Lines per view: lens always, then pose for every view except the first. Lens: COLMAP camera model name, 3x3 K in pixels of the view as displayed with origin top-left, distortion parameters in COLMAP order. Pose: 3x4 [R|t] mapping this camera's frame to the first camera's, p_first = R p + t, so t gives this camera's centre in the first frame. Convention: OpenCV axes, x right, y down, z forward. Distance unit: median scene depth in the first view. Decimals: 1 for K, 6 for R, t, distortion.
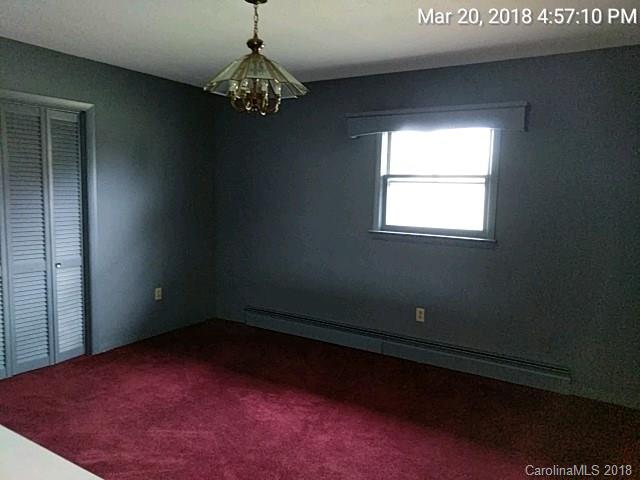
lens RADIAL K [[480.0, 0, 318.9], [0, 480.0, 242.2], [0, 0, 1]] dist [-0.005619, 0.000917]
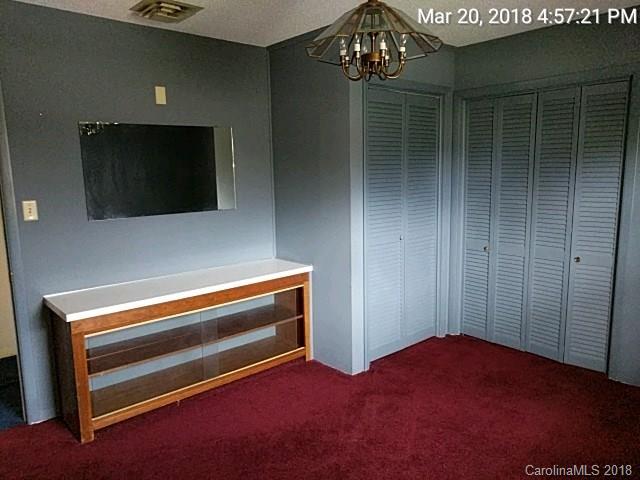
lens RADIAL K [[480.0, 0, 318.3], [0, 480.0, 237.8], [0, 0, 1]] dist [-0.005619, 0.000917]
pose [[-0.236589, 0.128884, -0.963024, 0.460574], [-0.097926, 0.982953, 0.155609, -0.090022], [0.966662, 0.131120, -0.219934, 0.756820]]
